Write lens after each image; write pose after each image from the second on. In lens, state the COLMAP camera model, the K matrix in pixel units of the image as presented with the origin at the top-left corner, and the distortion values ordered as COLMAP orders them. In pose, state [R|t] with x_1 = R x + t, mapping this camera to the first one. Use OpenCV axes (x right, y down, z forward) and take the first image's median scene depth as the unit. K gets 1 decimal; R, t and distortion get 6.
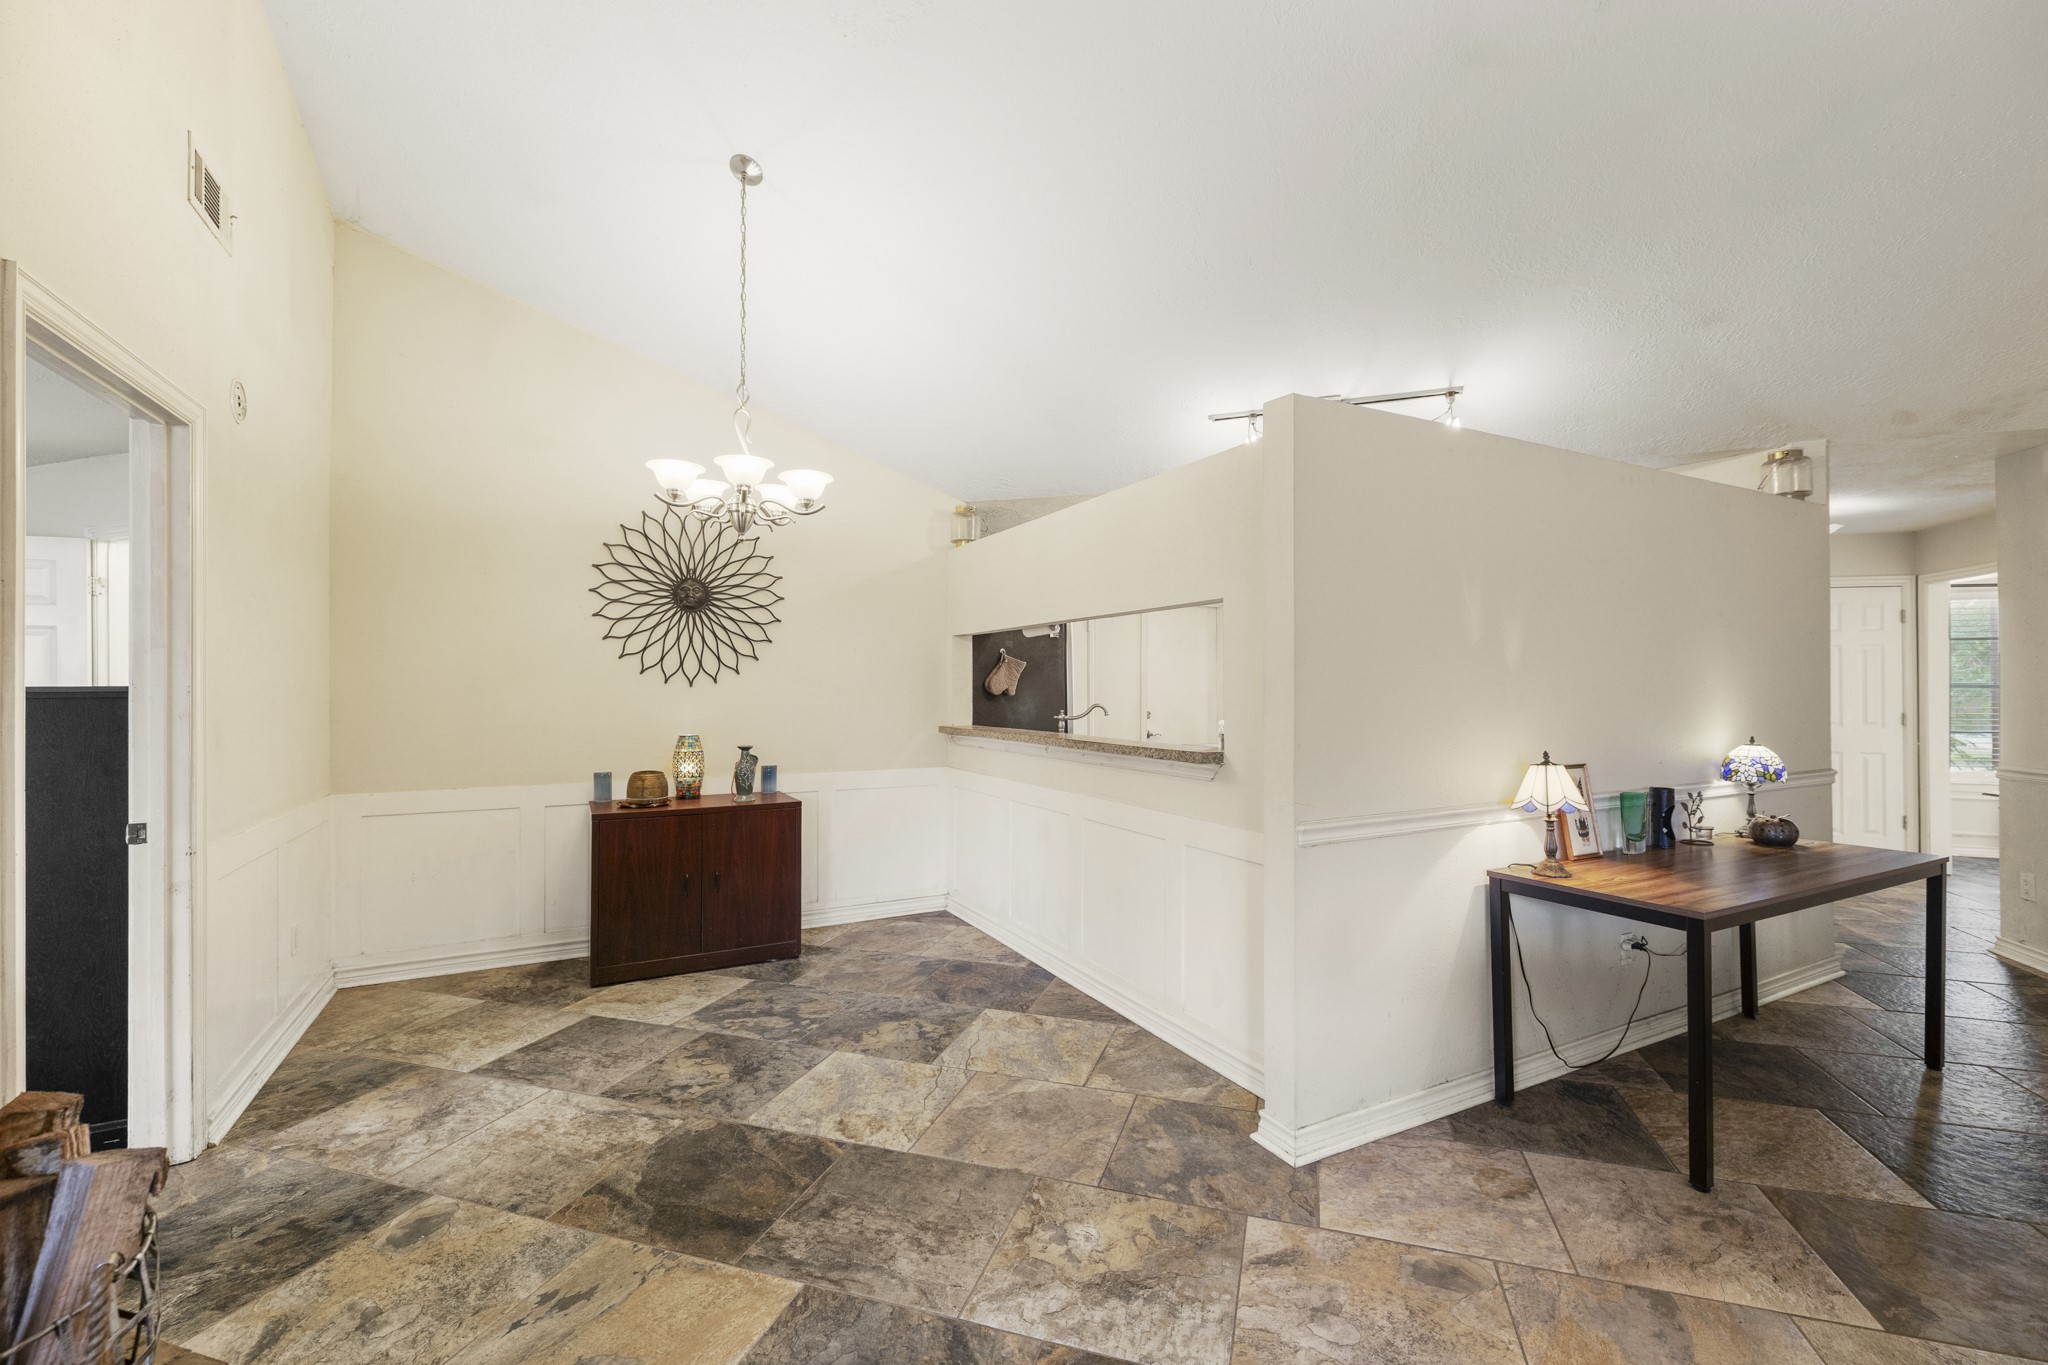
lens RADIAL K [[868.2, 0, 1020.2], [0, 868.2, 680.7], [0, 0, 1]] dist [0.002505, -0.001221]
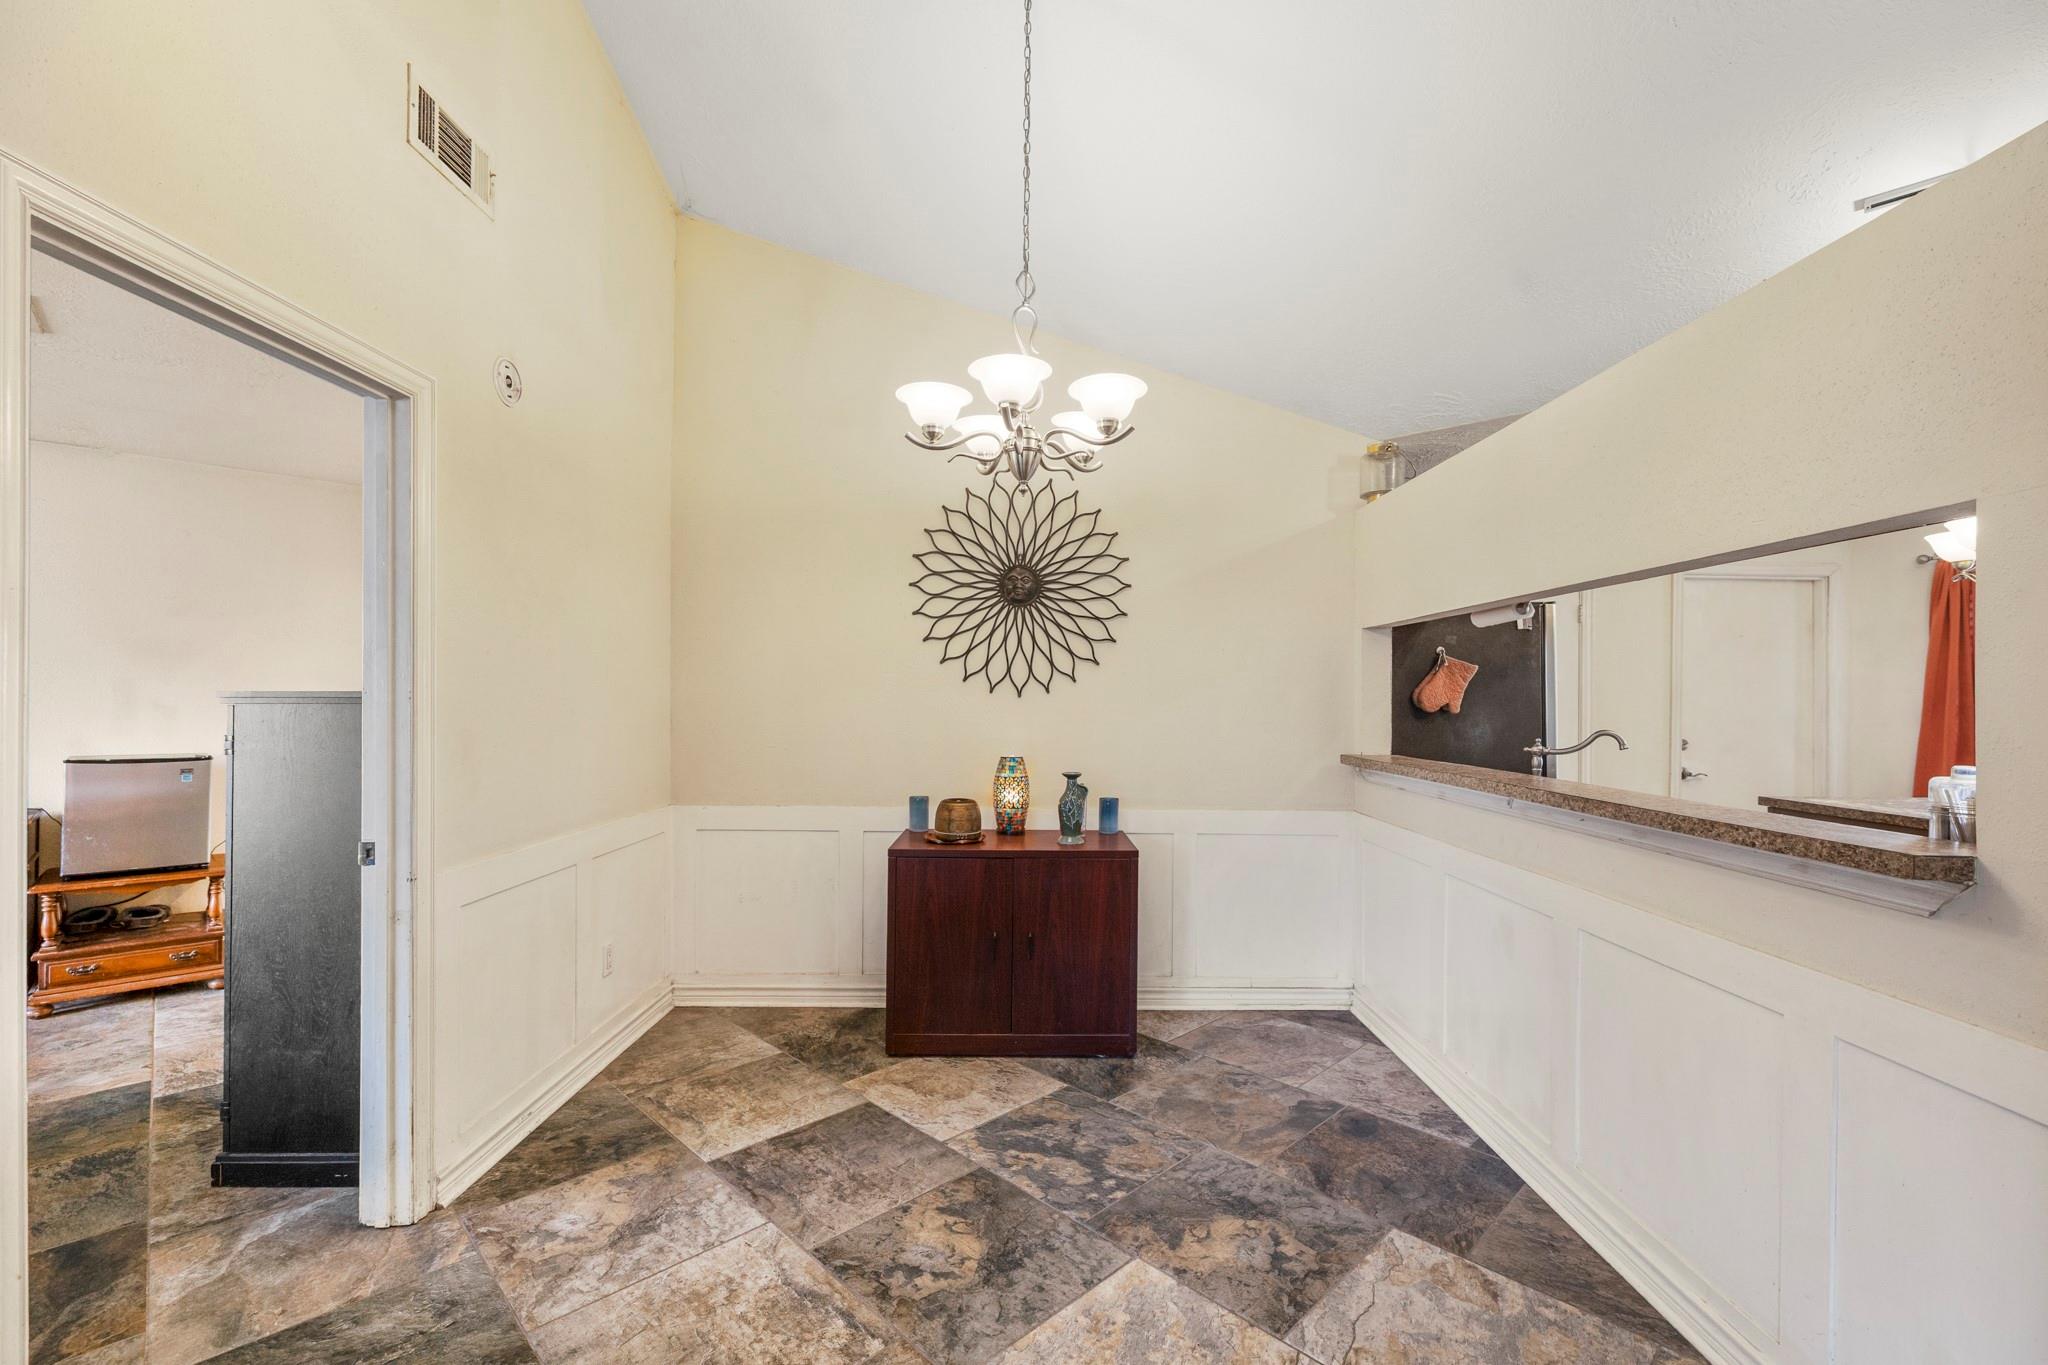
lens RADIAL K [[868.2, 0, 1038.3], [0, 868.2, 693.3], [0, 0, 1]] dist [0.002505, -0.001221]
pose [[0.891588, 0.005426, -0.452814, 0.011734], [-0.005318, 0.999985, 0.001512, 0.002279], [0.452816, 0.001060, 0.891604, 0.317424]]
